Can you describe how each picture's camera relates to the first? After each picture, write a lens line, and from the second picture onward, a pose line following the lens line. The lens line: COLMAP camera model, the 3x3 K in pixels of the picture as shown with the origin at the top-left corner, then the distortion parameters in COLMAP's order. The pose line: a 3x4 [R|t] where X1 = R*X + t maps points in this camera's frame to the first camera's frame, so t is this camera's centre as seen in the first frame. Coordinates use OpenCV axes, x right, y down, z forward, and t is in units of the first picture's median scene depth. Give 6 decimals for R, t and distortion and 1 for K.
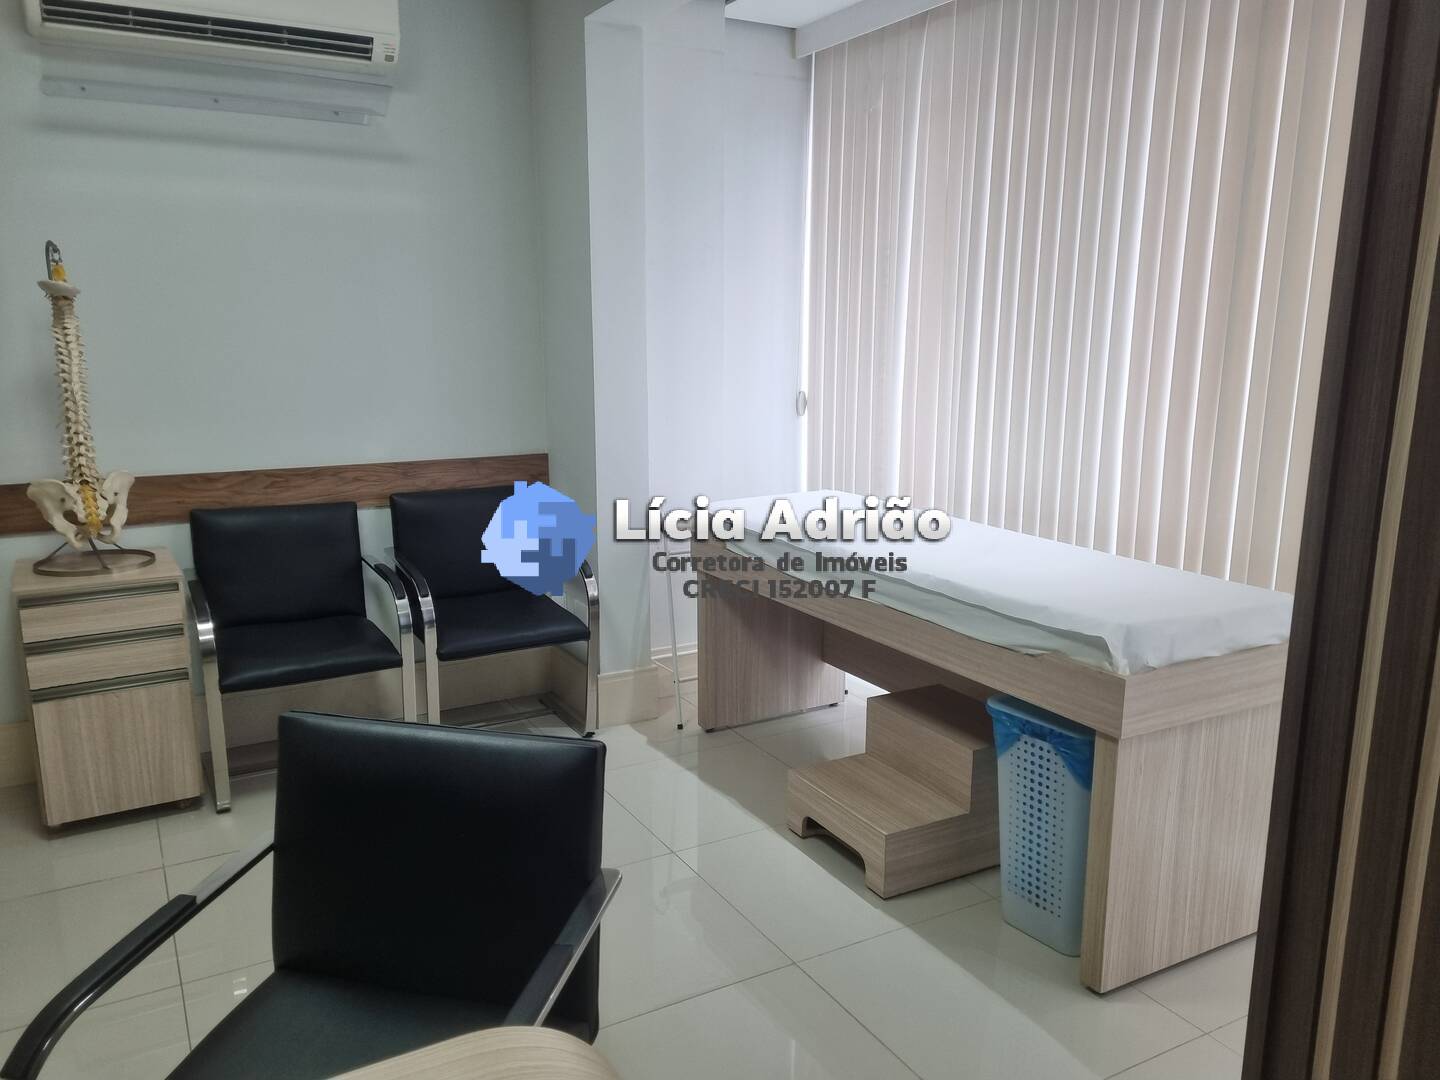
lens RADIAL K [[1088.4, 0, 714.2], [0, 1088.4, 545.9], [0, 0, 1]] dist [0.057351, -0.043672]
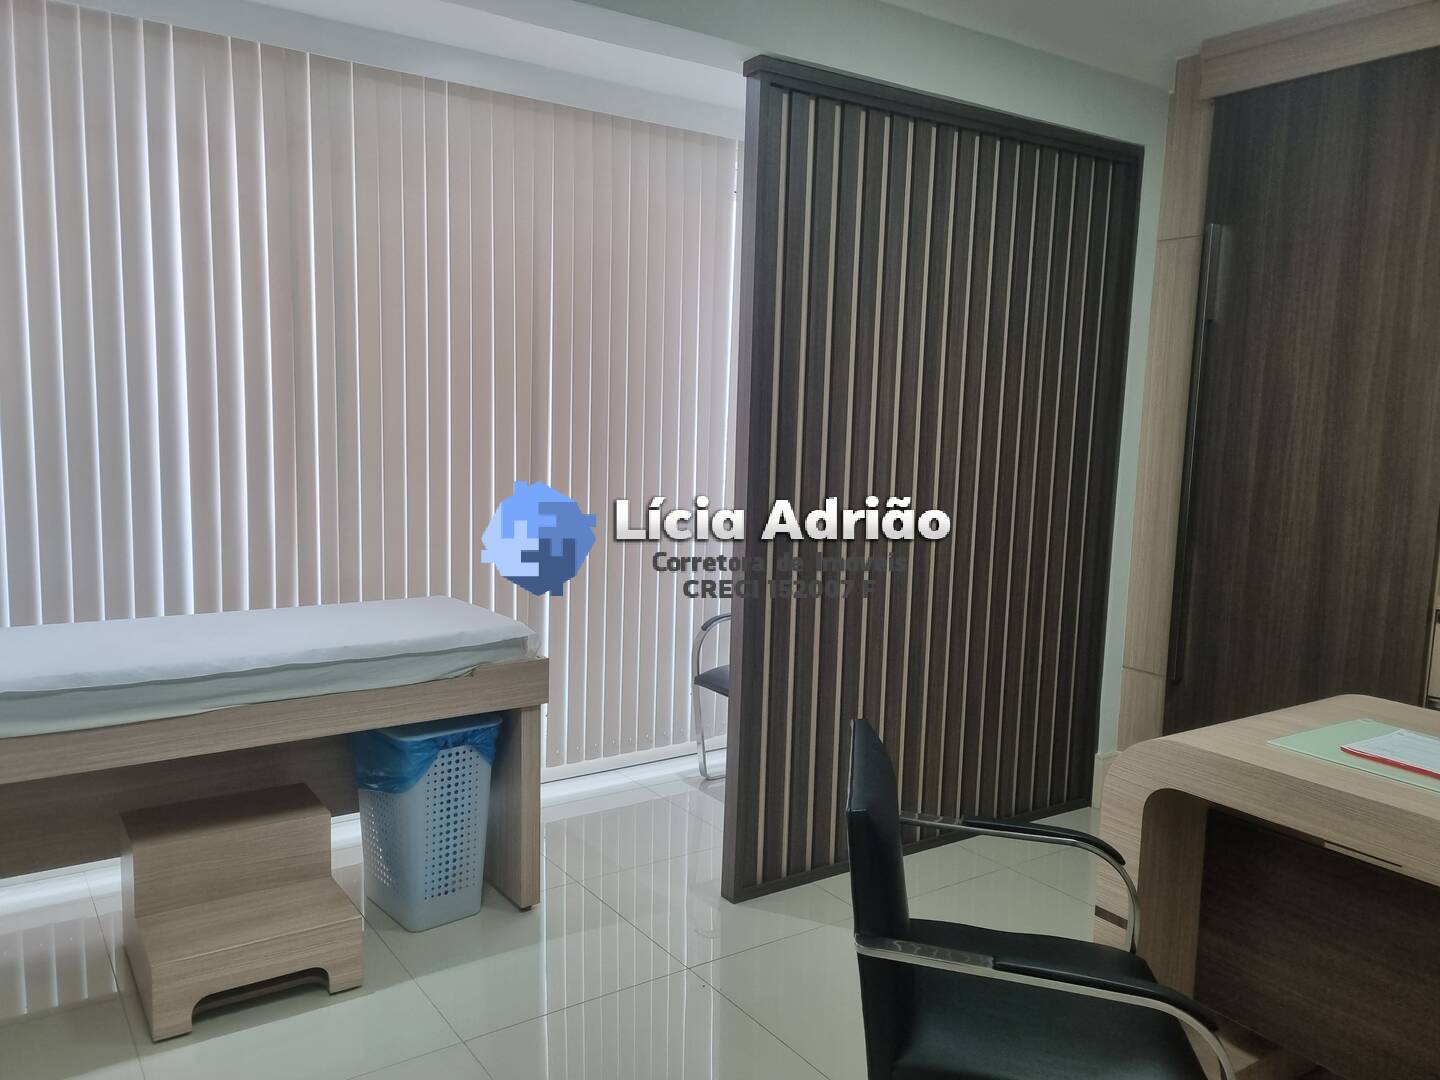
lens RADIAL K [[1088.4, 0, 707.9], [0, 1088.4, 538.3], [0, 0, 1]] dist [0.057351, -0.043672]
pose [[-0.085780, -0.134379, 0.987210, -0.837078], [0.163237, 0.975577, 0.146980, -0.166936], [-0.982851, 0.173758, -0.061749, 0.745544]]
